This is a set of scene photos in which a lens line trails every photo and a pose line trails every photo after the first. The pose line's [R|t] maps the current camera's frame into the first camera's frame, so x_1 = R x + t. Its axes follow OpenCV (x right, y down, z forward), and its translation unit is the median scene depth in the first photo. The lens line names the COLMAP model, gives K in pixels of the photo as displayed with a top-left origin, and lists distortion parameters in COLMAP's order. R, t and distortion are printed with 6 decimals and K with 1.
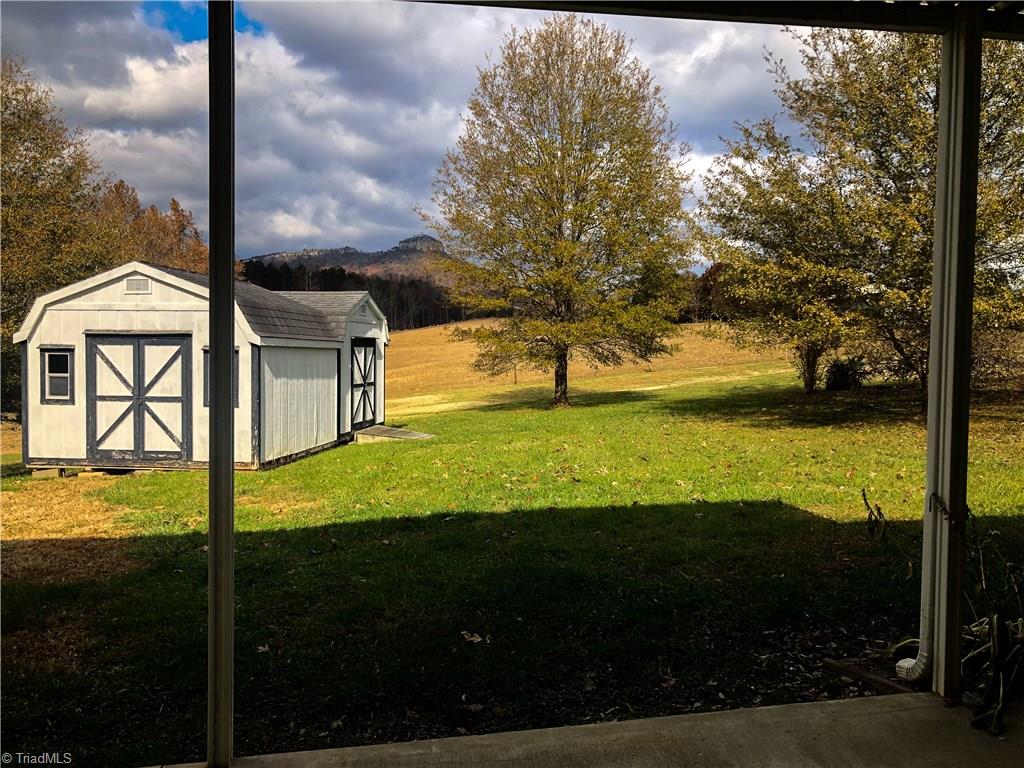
lens RADIAL K [[838.8, 0, 511.2], [0, 838.8, 386.9], [0, 0, 1]] dist [-0.007798, -0.004552]
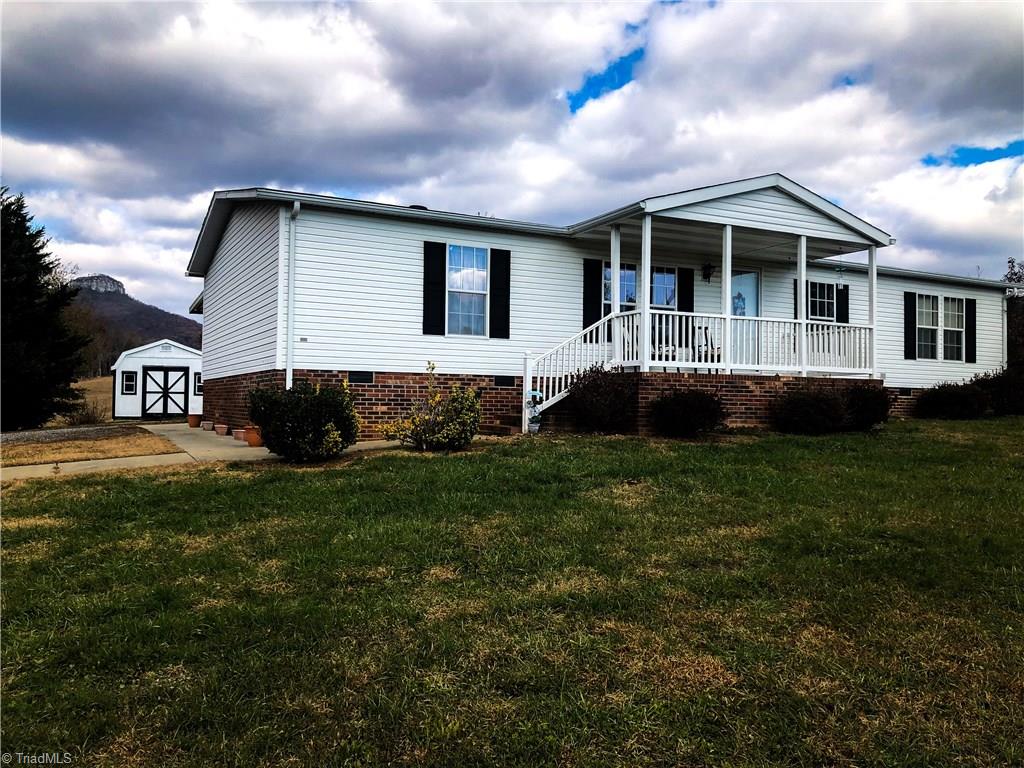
lens RADIAL K [[838.8, 0, 510.3], [0, 838.8, 384.7], [0, 0, 1]] dist [-0.007798, -0.004552]
pose [[0.952846, 0.006704, 0.303380, -0.121445], [0.008083, 0.998840, -0.047459, 0.066229], [-0.303347, 0.047673, 0.951687, -0.963240]]
